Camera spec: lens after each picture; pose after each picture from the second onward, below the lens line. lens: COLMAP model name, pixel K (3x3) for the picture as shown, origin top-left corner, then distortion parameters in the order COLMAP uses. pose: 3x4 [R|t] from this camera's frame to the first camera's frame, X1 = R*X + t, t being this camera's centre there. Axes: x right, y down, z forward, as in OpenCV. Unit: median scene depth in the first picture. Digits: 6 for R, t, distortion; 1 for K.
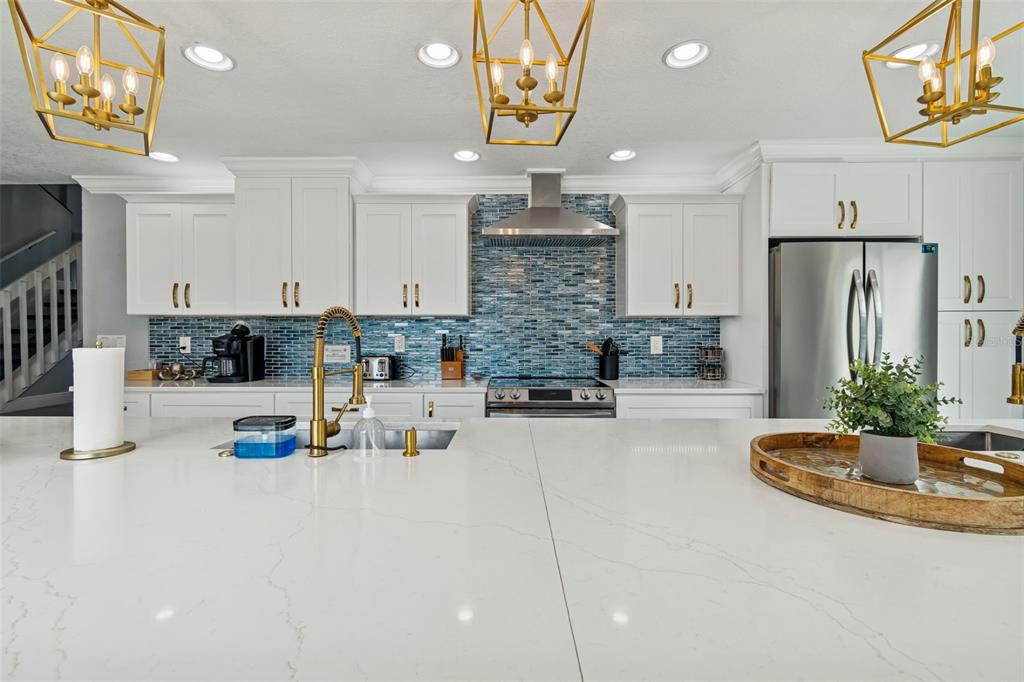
lens RADIAL K [[469.2, 0, 485.3], [0, 469.2, 336.6], [0, 0, 1]] dist [0.005954, -0.000196]
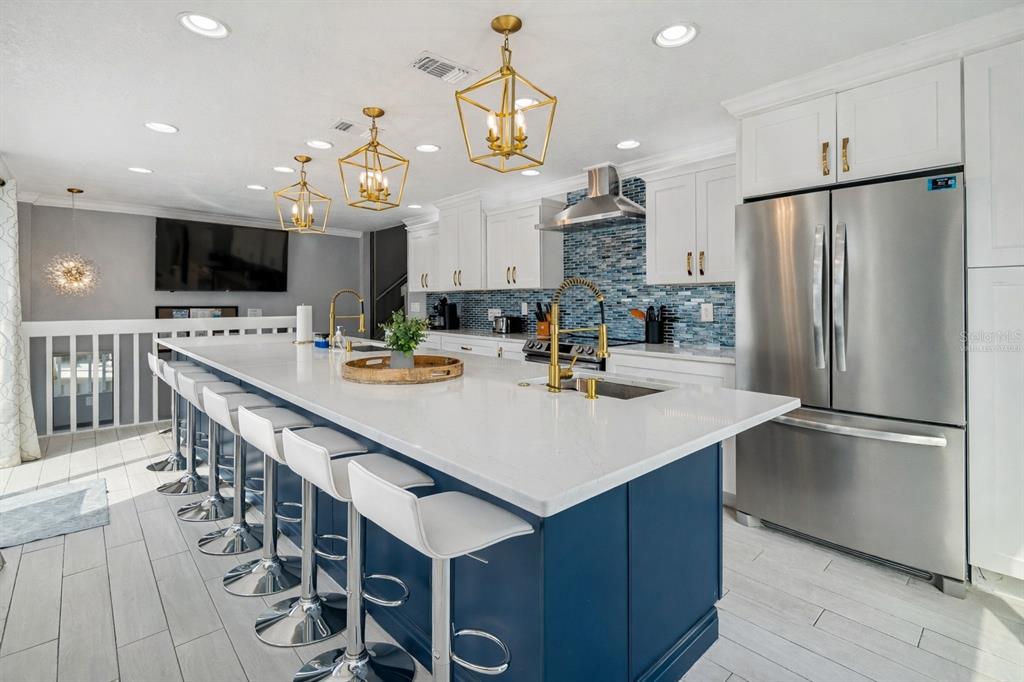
lens RADIAL K [[473.1, 0, 513.0], [0, 473.1, 302.4], [0, 0, 1]] dist [-0.000031, -0.000119]
pose [[0.674129, -0.001140, -0.738612, 0.836513], [-0.002217, 0.999991, -0.003566, 0.000881], [0.738610, 0.004042, 0.674121, 0.020100]]
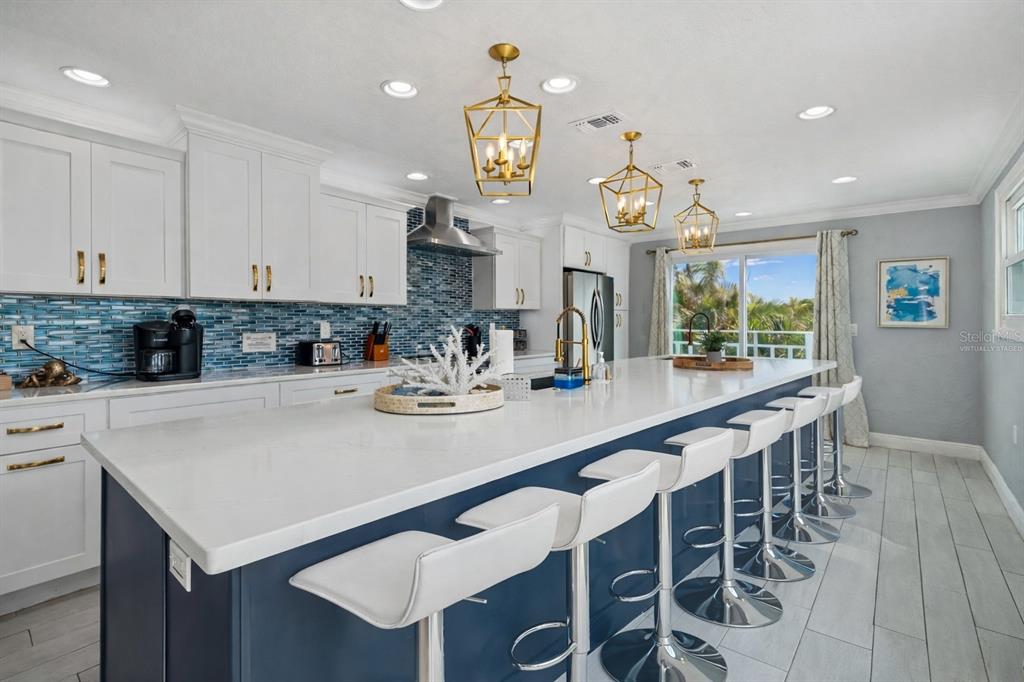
lens RADIAL K [[462.5, 0, 513.4], [0, 462.5, 317.7], [0, 0, 1]] dist [-0.000626, -0.000182]
pose [[0.642039, 0.007297, 0.766637, -0.698053], [0.000038, 0.999954, -0.009550, -0.002362], [-0.766672, 0.006160, 0.642009, 0.026866]]
